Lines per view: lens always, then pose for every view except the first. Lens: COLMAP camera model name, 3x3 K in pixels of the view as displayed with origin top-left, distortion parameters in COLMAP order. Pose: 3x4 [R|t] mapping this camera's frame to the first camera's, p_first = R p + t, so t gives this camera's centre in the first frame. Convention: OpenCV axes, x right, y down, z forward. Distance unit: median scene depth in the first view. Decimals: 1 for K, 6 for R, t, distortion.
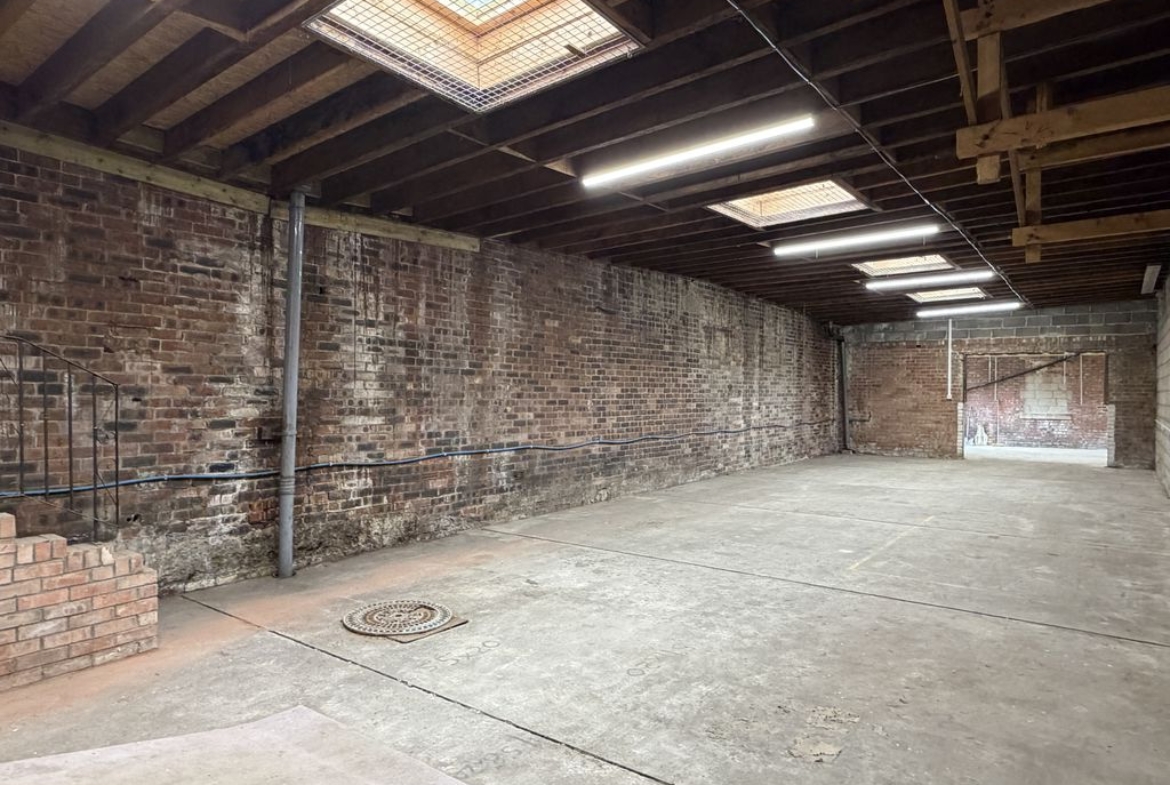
lens RADIAL K [[694.7, 0, 585.2], [0, 694.7, 396.2], [0, 0, 1]] dist [-0.005507, 0.000714]
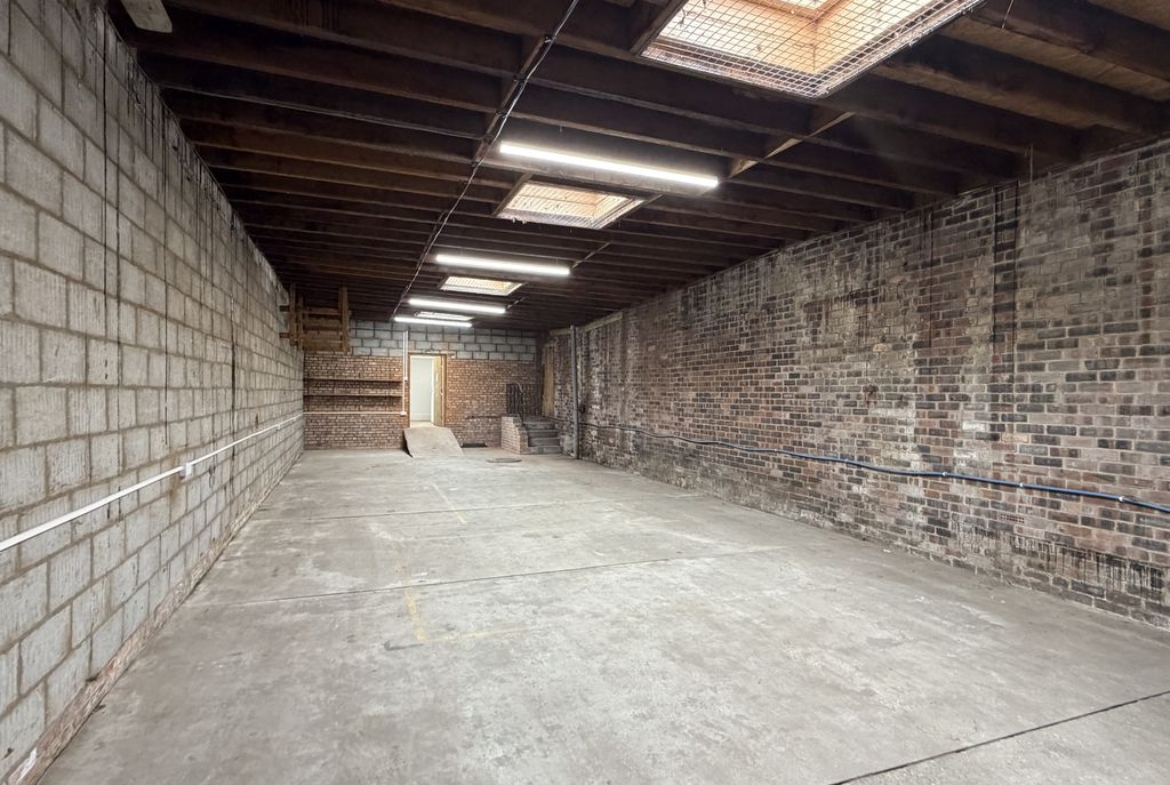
lens RADIAL K [[609.0, 0, 586.4], [0, 609.0, 394.0], [0, 0, 1]] dist [-0.001932, -0.000291]
pose [[-0.521020, -0.003665, -0.853536, 0.921872], [-0.013398, 0.999903, 0.003885, -0.010324], [0.853439, 0.013460, -0.521019, 1.285001]]
